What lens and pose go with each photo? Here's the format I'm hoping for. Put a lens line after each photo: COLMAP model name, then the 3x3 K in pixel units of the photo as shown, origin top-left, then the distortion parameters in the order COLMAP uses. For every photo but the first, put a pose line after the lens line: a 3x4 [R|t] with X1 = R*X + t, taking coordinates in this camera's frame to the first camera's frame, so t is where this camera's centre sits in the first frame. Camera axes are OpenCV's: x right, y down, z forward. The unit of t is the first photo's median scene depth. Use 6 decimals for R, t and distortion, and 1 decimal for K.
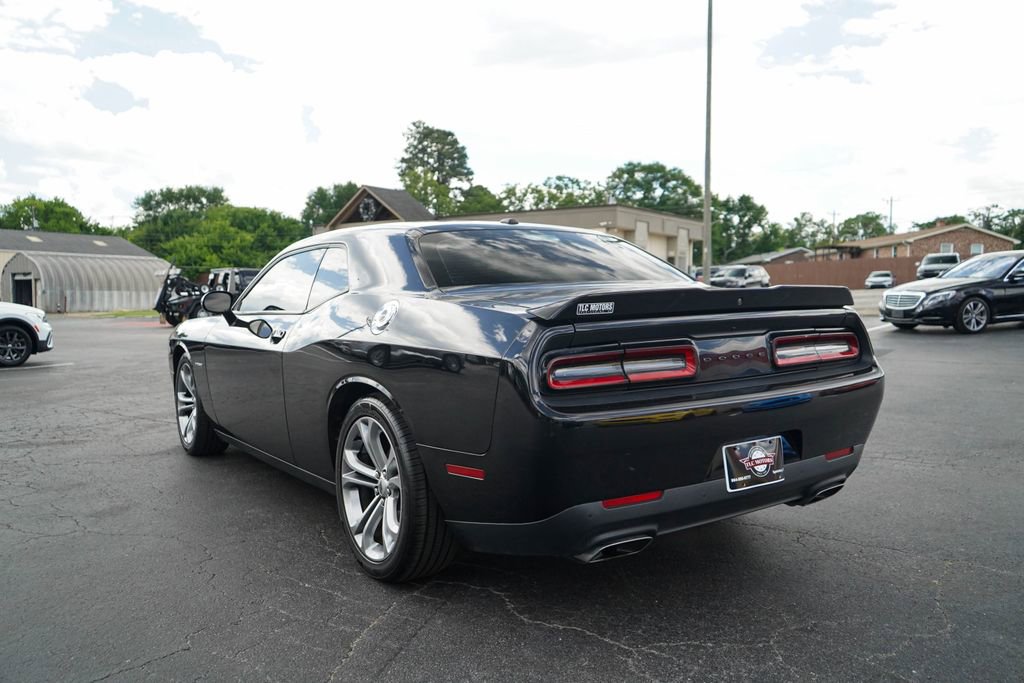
lens RADIAL K [[869.9, 0, 448.3], [0, 869.9, 341.5], [0, 0, 1]] dist [-0.001317, -0.002441]
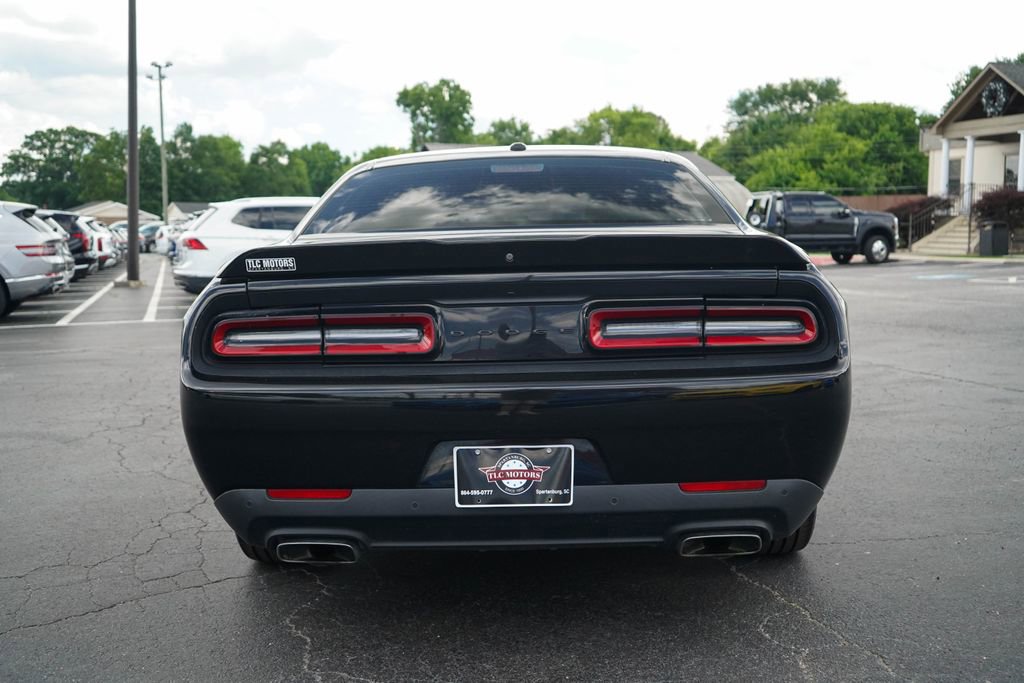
lens RADIAL K [[1205.0, 0, 511.4], [0, 1205.0, 341.3], [0, 0, 1]] dist [-0.014937, -0.009821]
pose [[0.792523, 0.057594, -0.607116, 0.182977], [-0.029690, 0.997994, 0.055918, -0.006108], [0.609119, -0.026291, 0.792643, 0.035340]]
